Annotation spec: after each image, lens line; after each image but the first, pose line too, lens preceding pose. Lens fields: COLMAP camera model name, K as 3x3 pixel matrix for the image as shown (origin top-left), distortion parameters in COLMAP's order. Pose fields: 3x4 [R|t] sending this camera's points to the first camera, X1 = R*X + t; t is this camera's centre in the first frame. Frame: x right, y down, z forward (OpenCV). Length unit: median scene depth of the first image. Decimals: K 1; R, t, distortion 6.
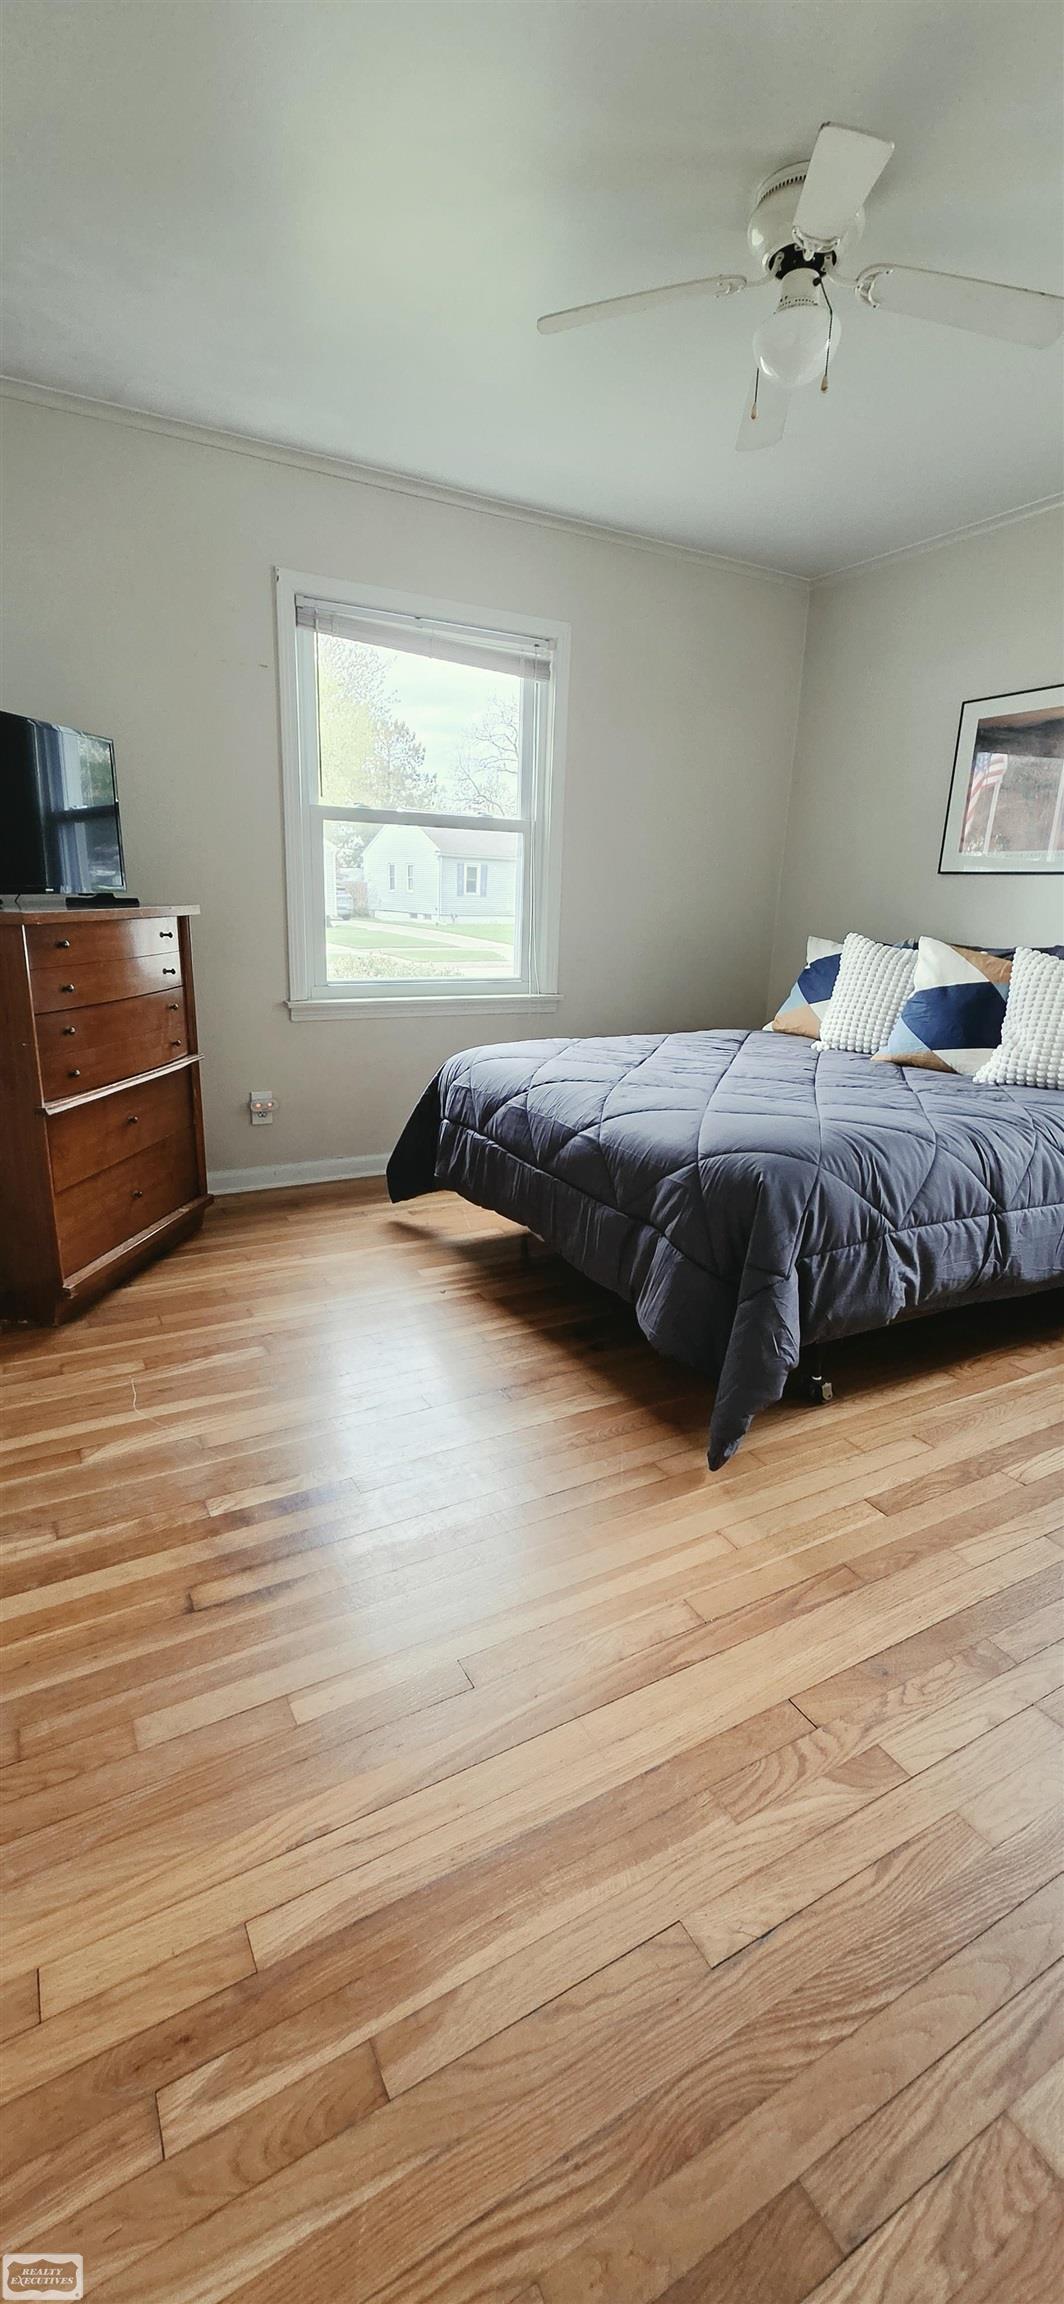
lens RADIAL K [[941.1, 0, 527.8], [0, 941.1, 1171.3], [0, 0, 1]] dist [0.000443, 0.001006]
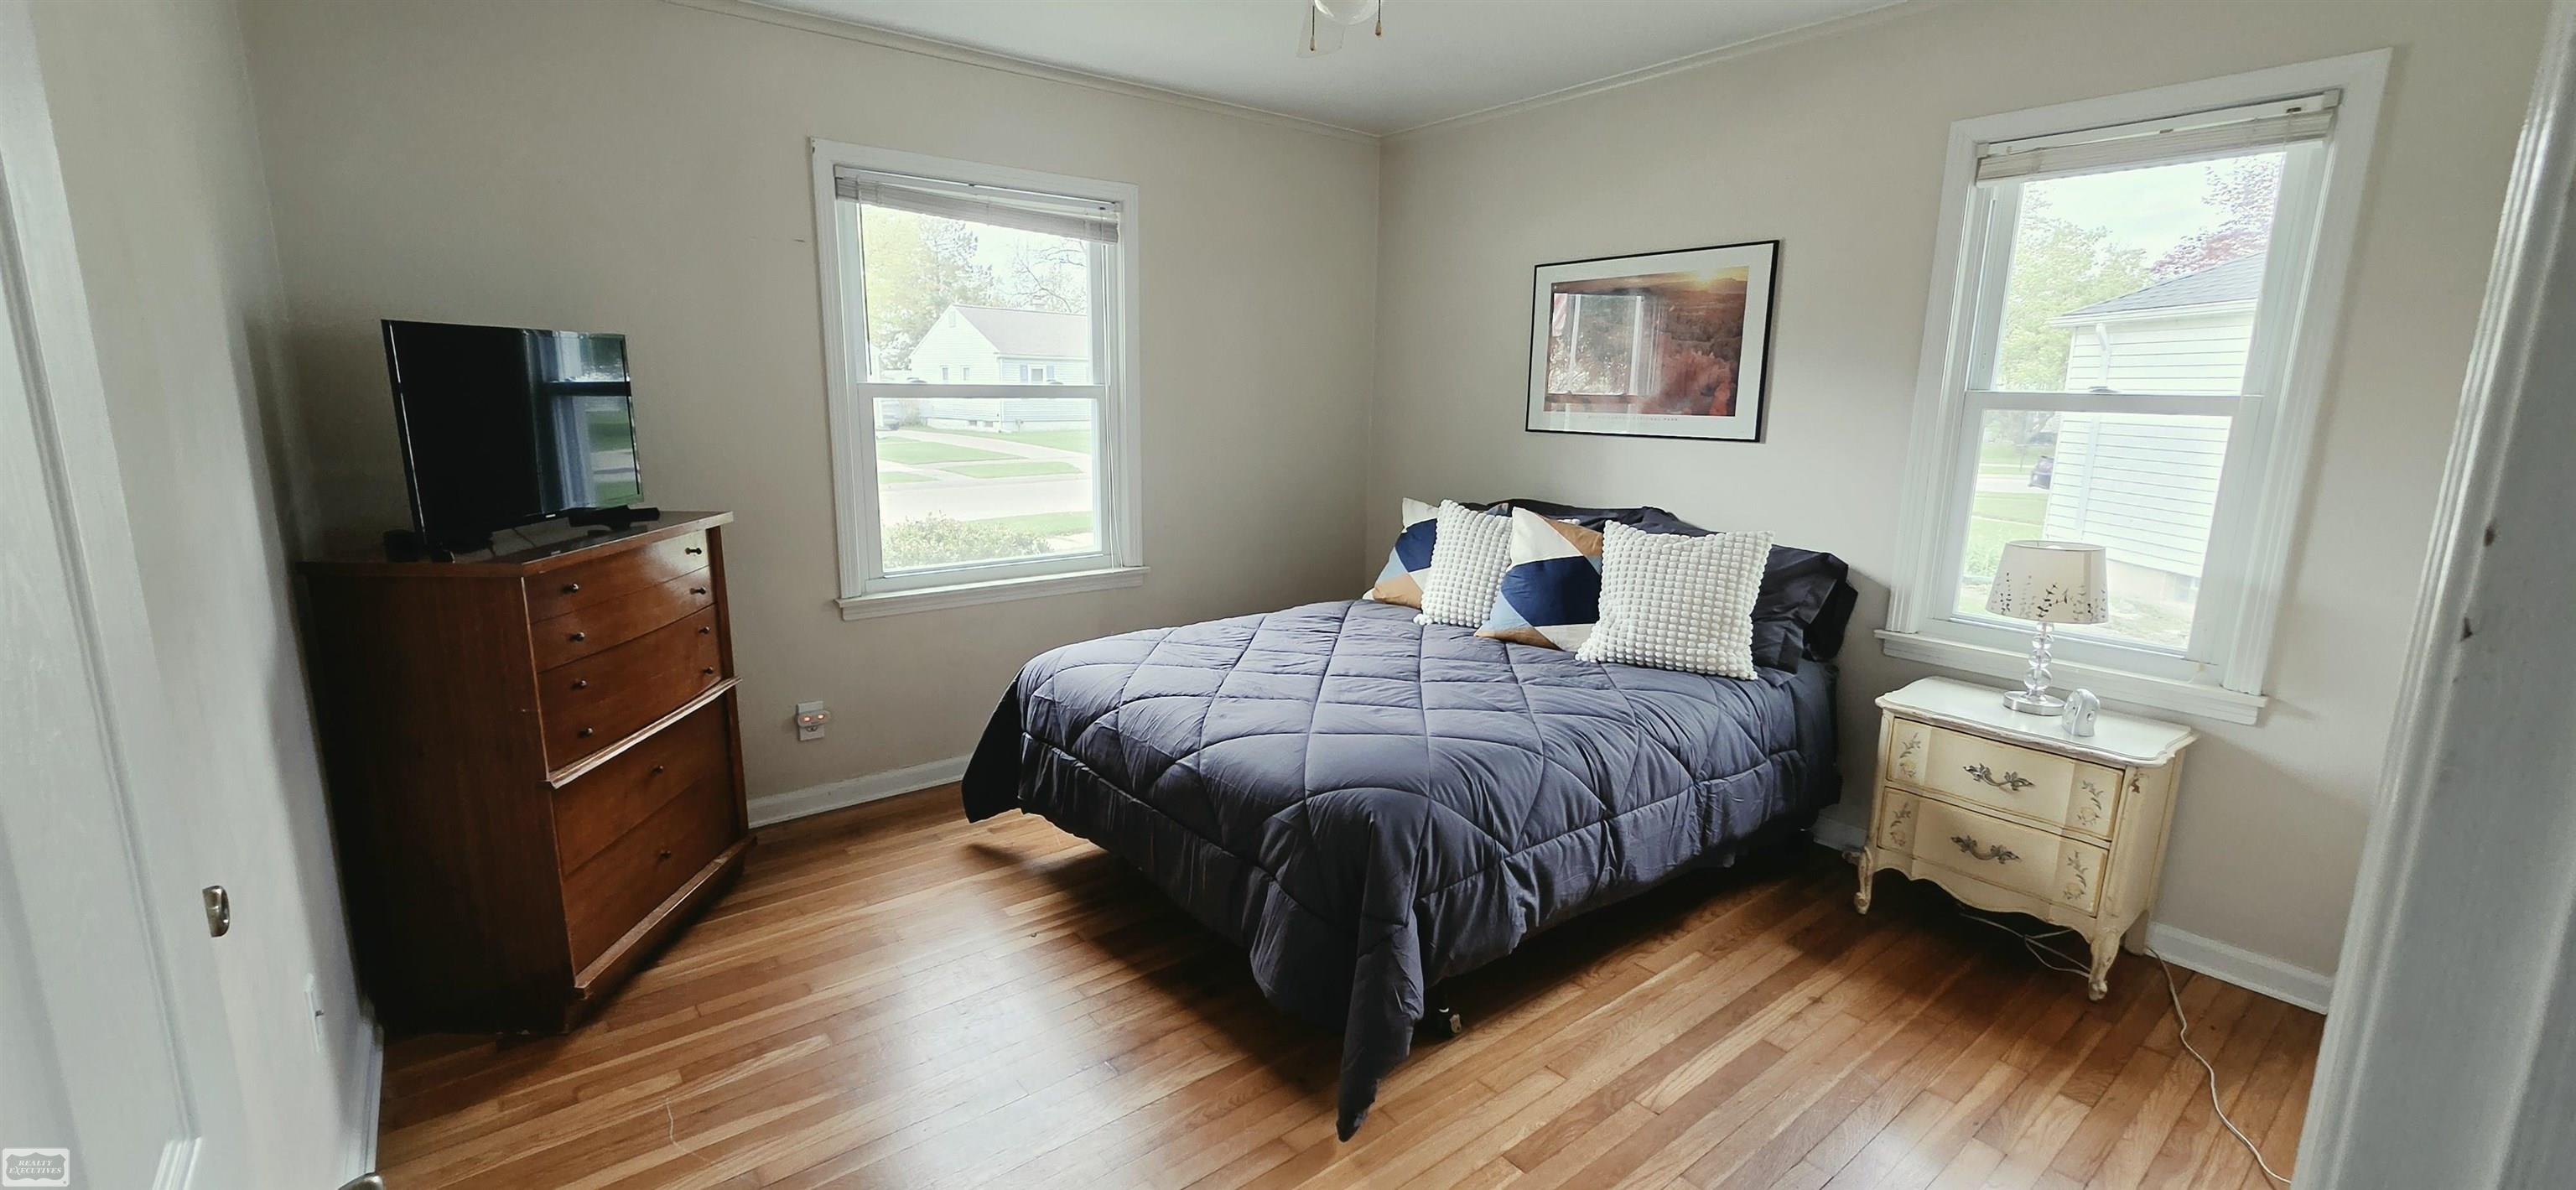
lens RADIAL K [[1052.3, 0, 1266.8], [0, 1052.3, 587.3], [0, 0, 1]] dist [0.000443, 0.001006]
pose [[0.987875, -0.050753, 0.146719, -0.001819], [0.062036, 0.995373, -0.073373, -0.117482], [-0.142316, 0.081585, 0.986453, -0.044307]]
